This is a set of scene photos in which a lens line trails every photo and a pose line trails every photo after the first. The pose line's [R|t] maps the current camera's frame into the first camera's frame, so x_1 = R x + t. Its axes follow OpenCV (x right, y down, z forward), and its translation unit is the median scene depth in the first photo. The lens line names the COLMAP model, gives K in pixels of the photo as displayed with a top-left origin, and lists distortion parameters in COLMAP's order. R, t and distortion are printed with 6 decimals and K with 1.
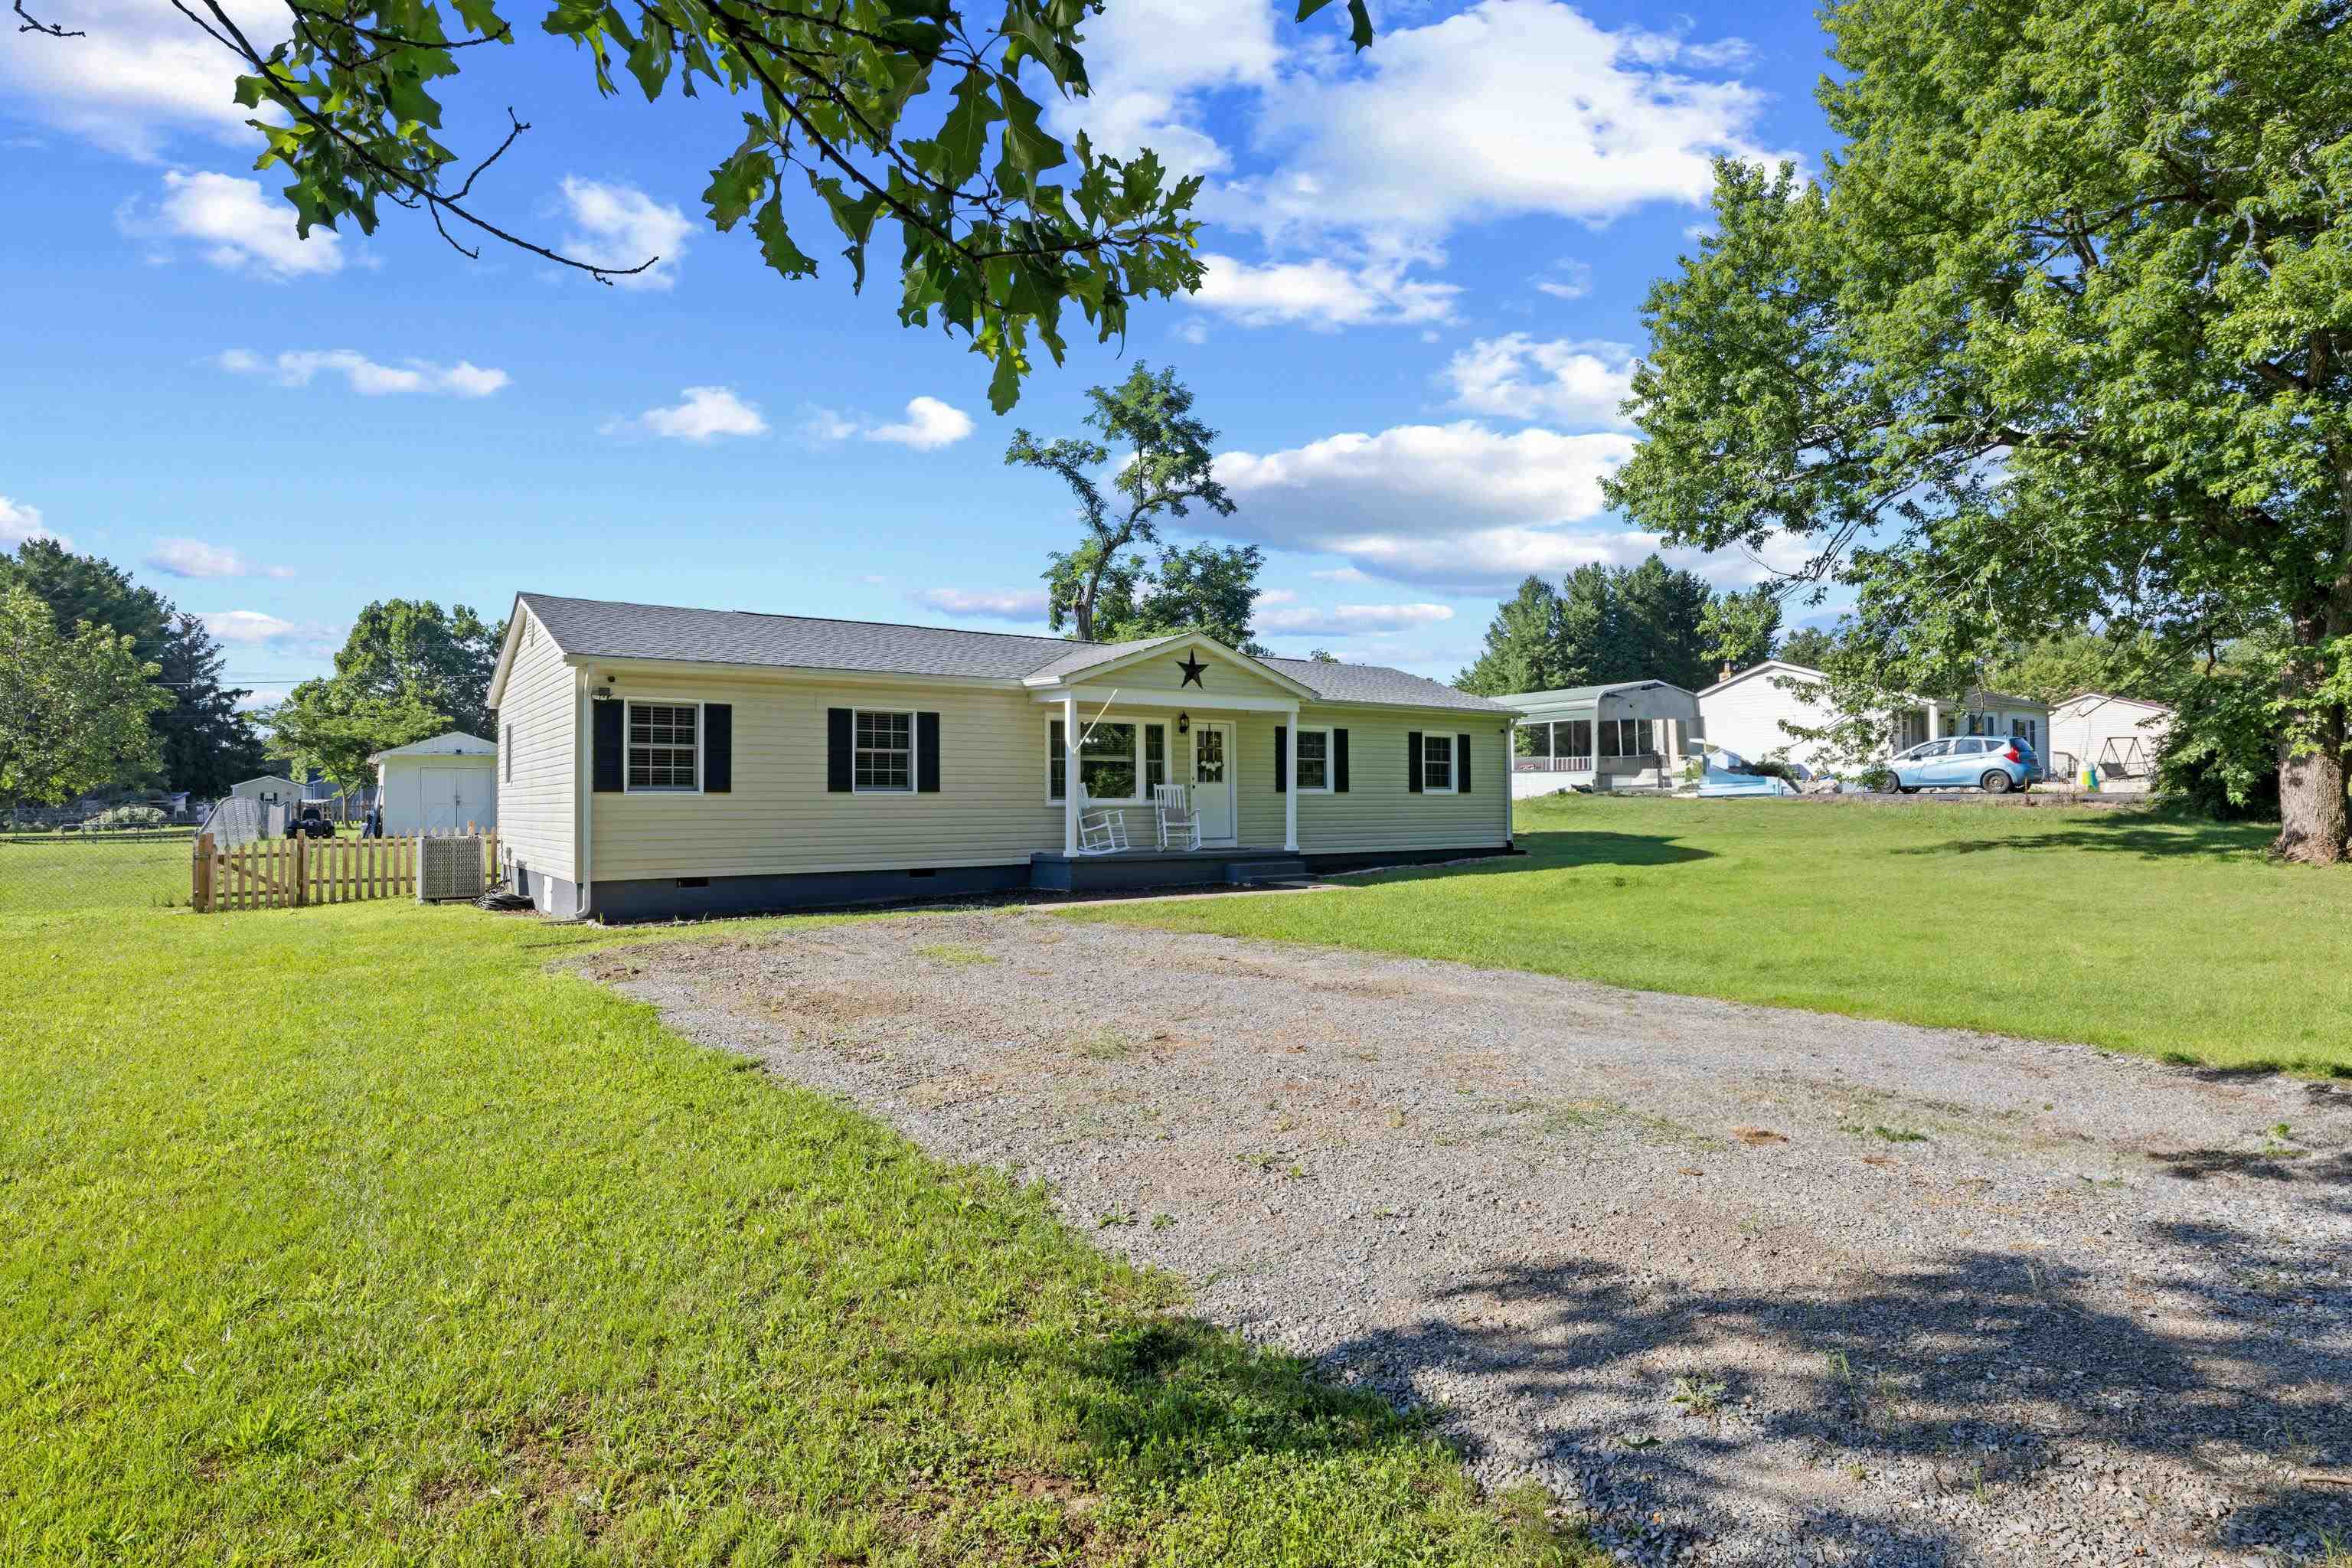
lens RADIAL K [[1236.2, 0, 1176.0], [0, 1236.2, 784.0], [0, 0, 1]] dist [0.003366, 0.013532]
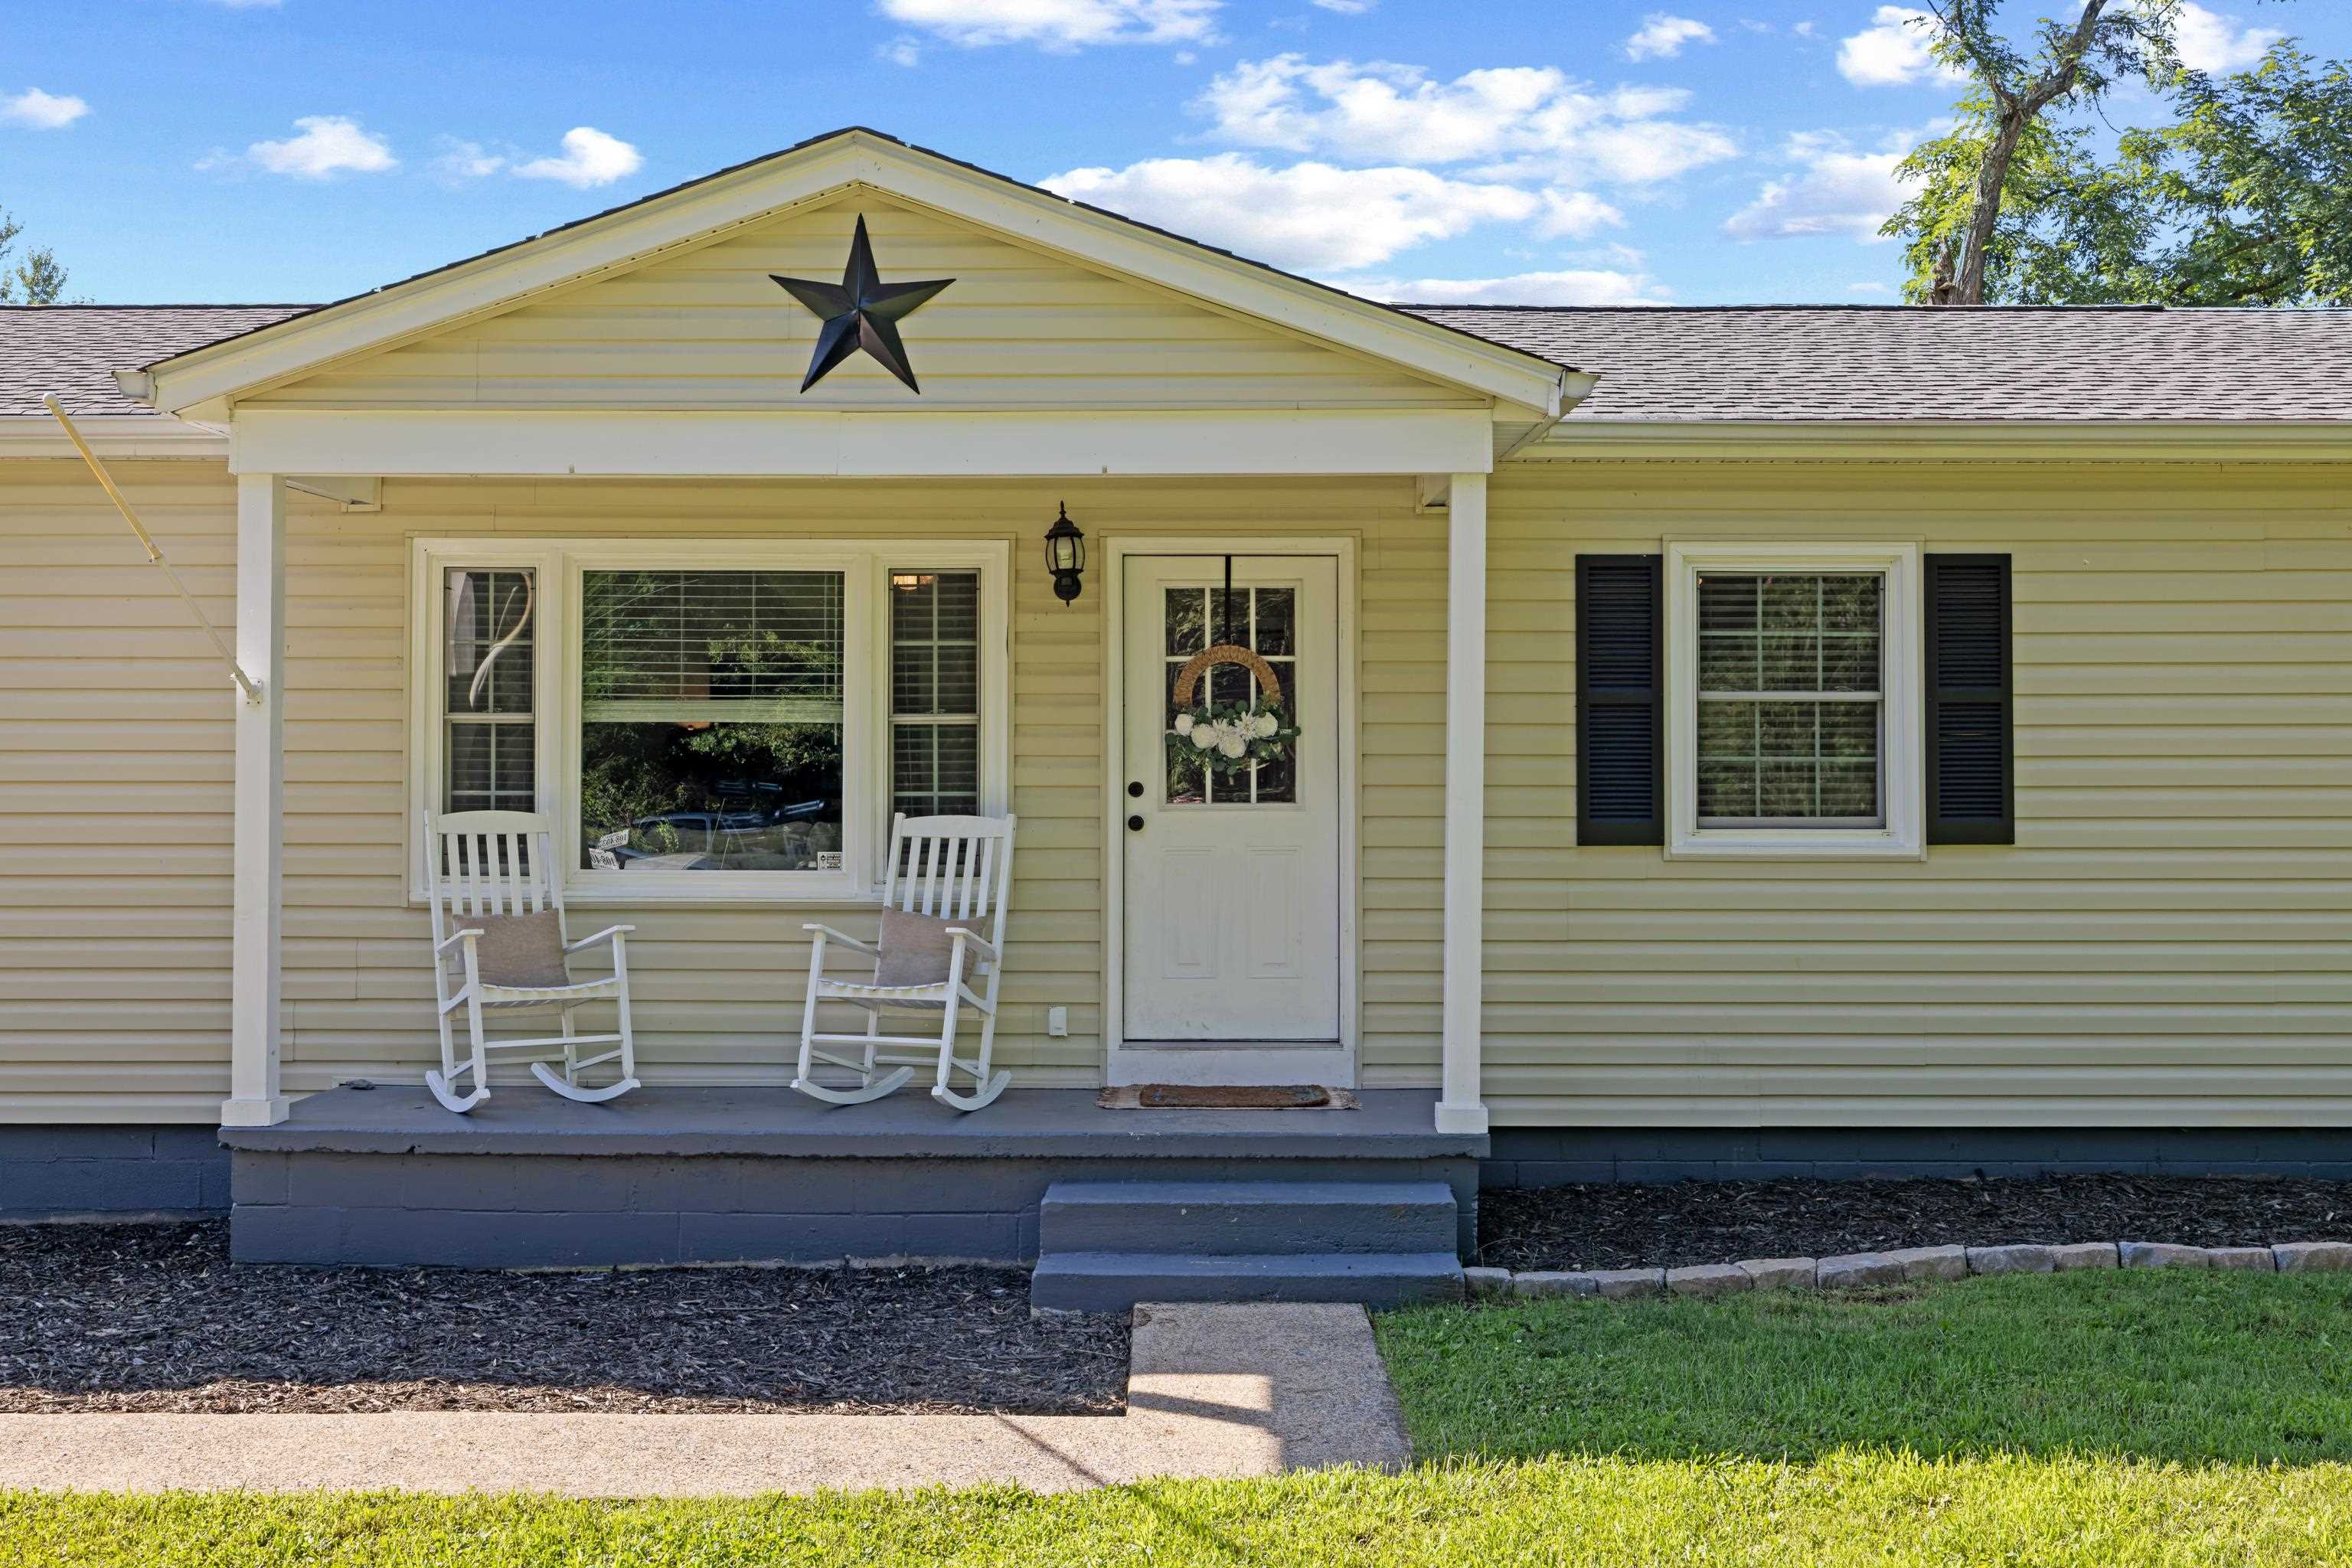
lens RADIAL K [[2352.0, 0, 1176.0], [0, 2352.0, 784.0], [0, 0, 1]] dist [-0.003326, -0.009109]
pose [[0.813246, -0.002203, -0.581916, 0.280680], [0.005175, 0.999981, 0.003447, -0.006738], [0.581897, -0.005815, 0.813241, 0.627374]]
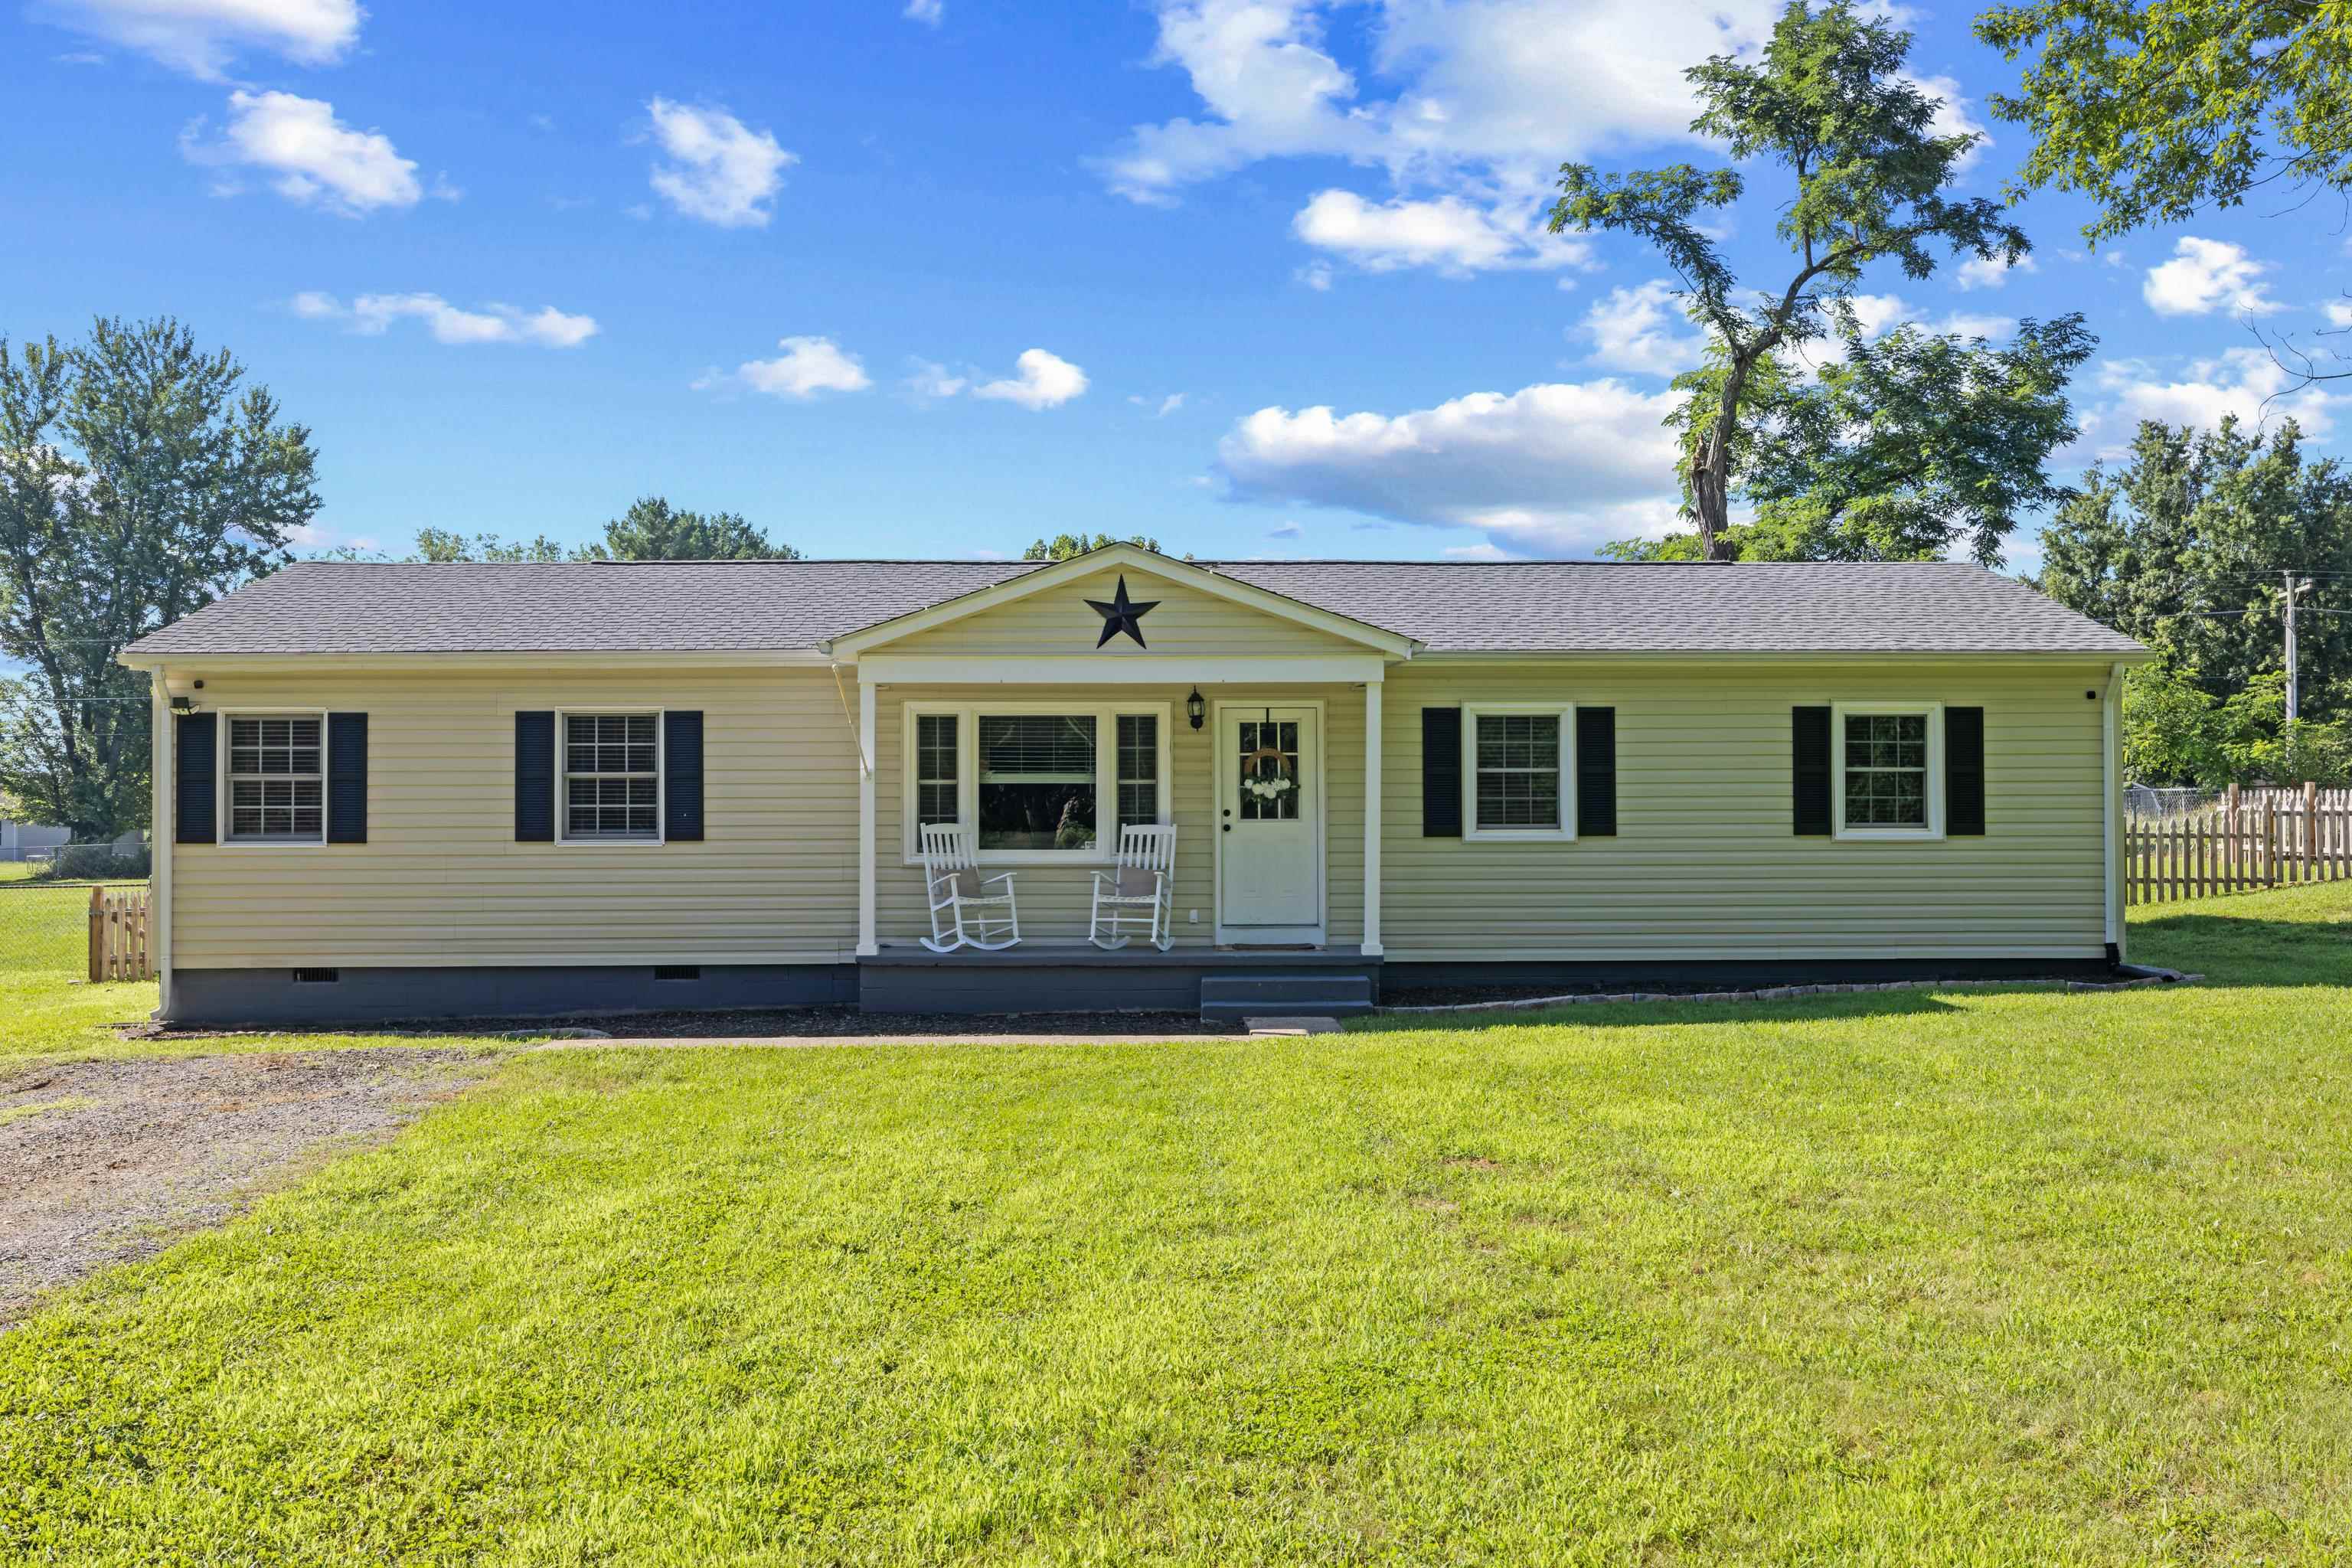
lens RADIAL K [[2105.8, 0, 1176.0], [0, 2105.8, 784.0], [0, 0, 1]] dist [0.008287, 0.000448]
pose [[0.826498, -0.010063, -0.562850, 0.501505], [0.008834, 0.999949, -0.004905, -0.012289], [0.562871, -0.000918, 0.826544, 0.232511]]
